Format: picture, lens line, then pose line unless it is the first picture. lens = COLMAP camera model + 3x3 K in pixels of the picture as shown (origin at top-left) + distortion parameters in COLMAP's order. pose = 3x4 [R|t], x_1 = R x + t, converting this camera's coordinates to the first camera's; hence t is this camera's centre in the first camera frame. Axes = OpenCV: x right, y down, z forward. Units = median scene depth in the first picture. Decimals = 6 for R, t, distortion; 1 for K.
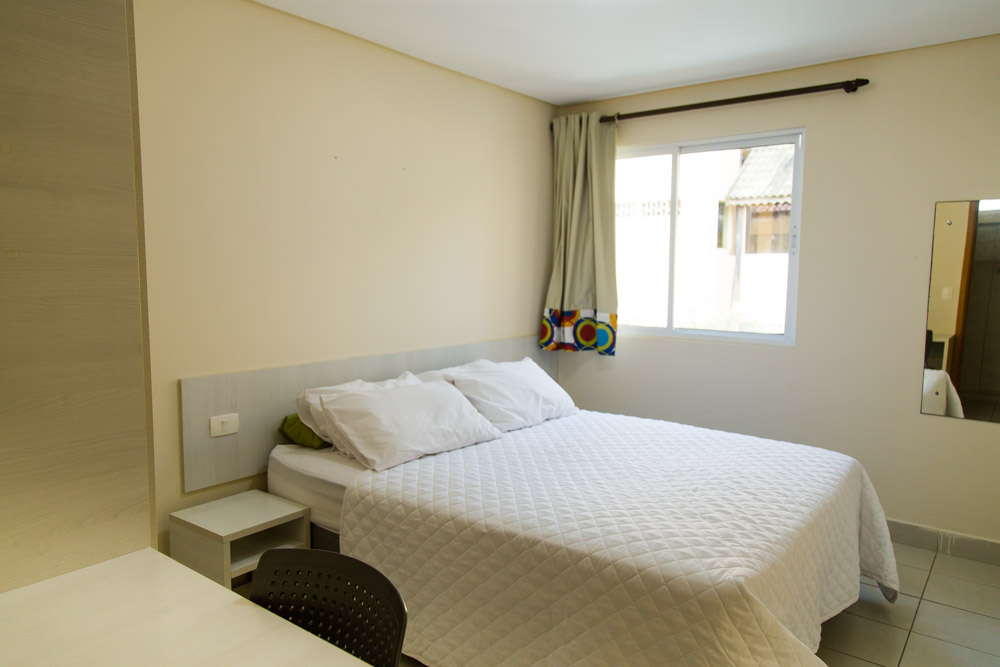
lens RADIAL K [[665.0, 0, 497.0], [0, 665.0, 329.6], [0, 0, 1]] dist [0.001514, 0.001264]
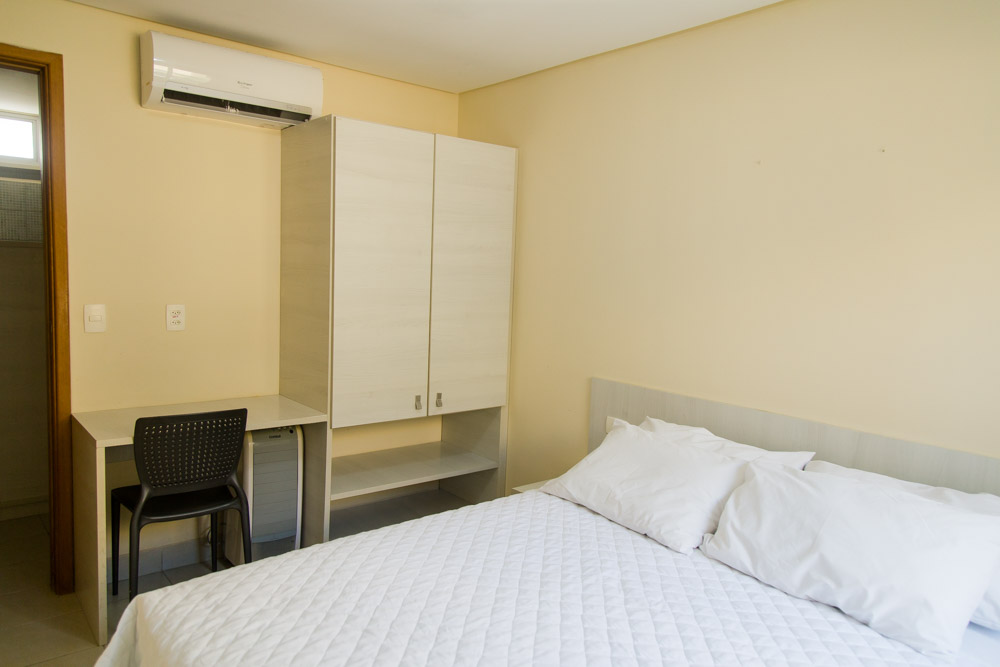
lens RADIAL K [[665.0, 0, 497.0], [0, 665.0, 329.6], [0, 0, 1]] dist [0.001514, 0.001264]
pose [[-0.186627, 0.073650, -0.979666, 0.701014], [-0.131502, 0.986340, 0.099203, -0.102681], [0.973590, 0.147342, -0.174392, 0.944131]]
